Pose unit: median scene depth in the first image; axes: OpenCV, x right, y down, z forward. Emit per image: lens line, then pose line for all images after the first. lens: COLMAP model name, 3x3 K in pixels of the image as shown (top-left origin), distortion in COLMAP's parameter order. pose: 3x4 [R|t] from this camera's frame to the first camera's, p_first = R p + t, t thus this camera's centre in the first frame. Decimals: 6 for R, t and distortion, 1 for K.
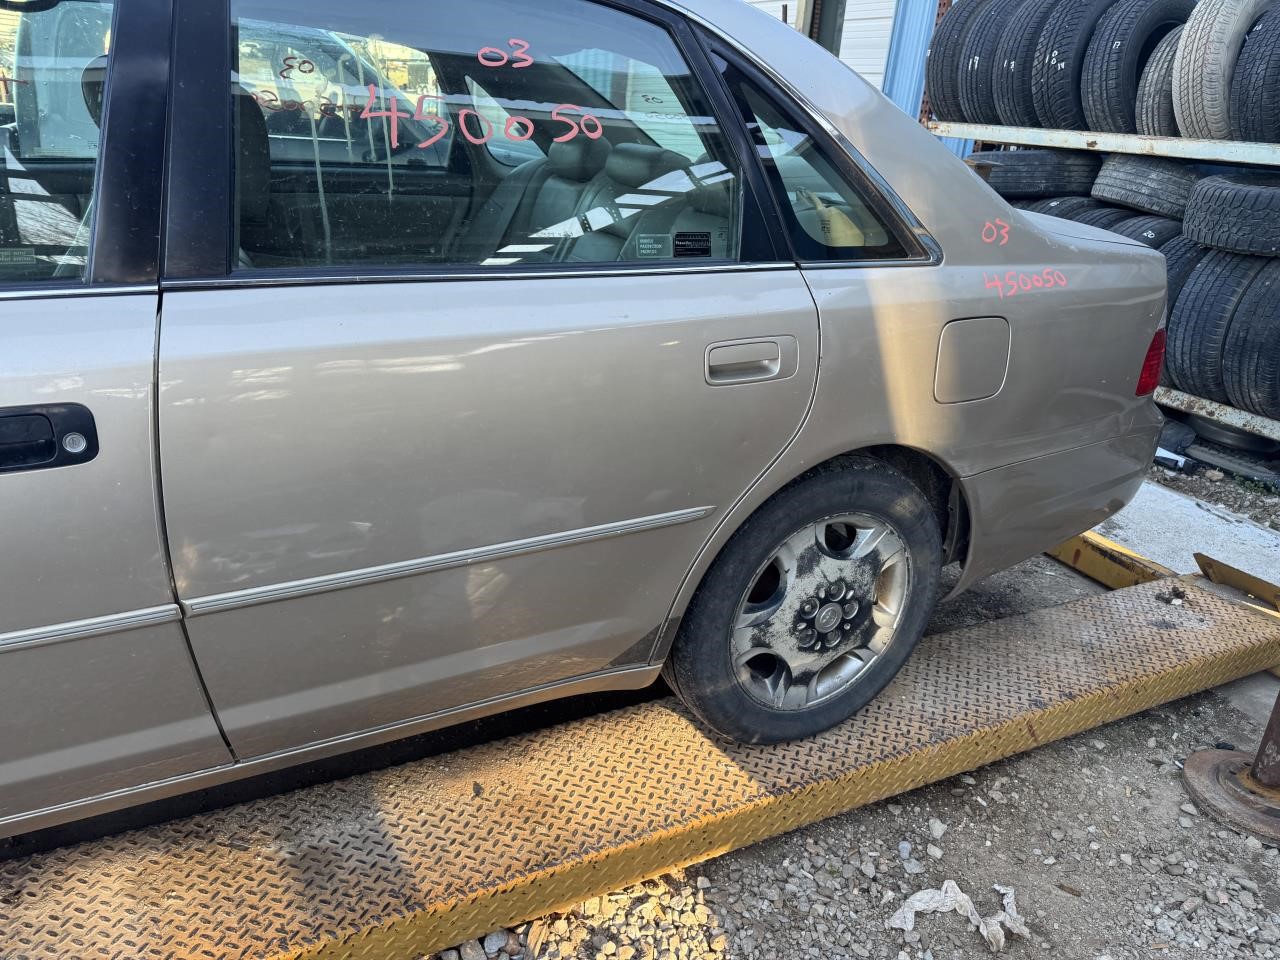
lens RADIAL K [[909.8, 0, 640.3], [0, 909.8, 474.3], [0, 0, 1]] dist [0.004353, -0.026457]
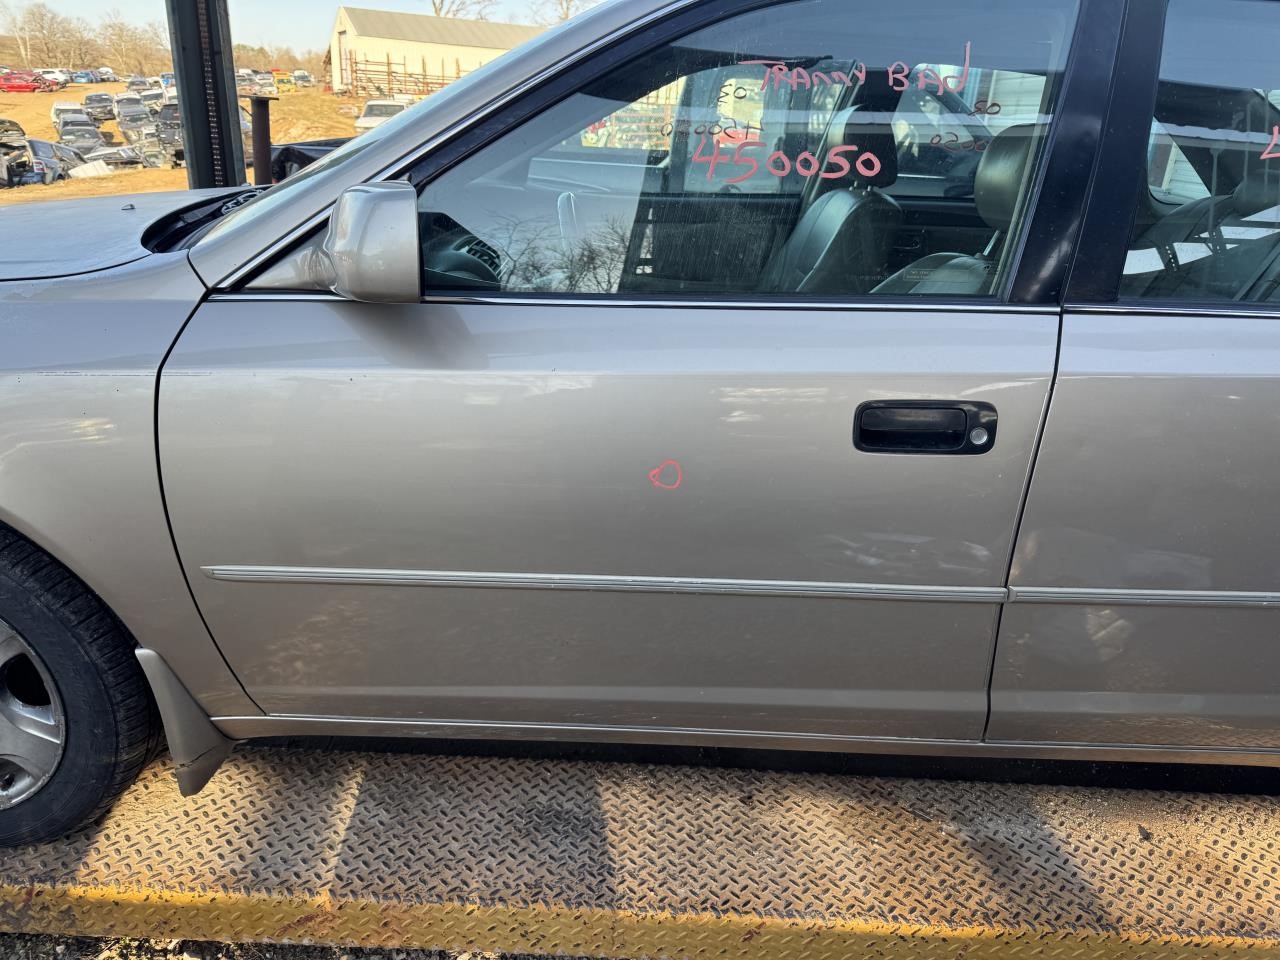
lens RADIAL K [[909.8, 0, 643.3], [0, 909.8, 483.9], [0, 0, 1]] dist [0.004353, -0.026457]
pose [[0.872026, 0.144977, -0.467496, -0.279535], [-0.153563, 0.987938, 0.019930, 0.043251], [0.464746, 0.054411, 0.883771, -0.148553]]
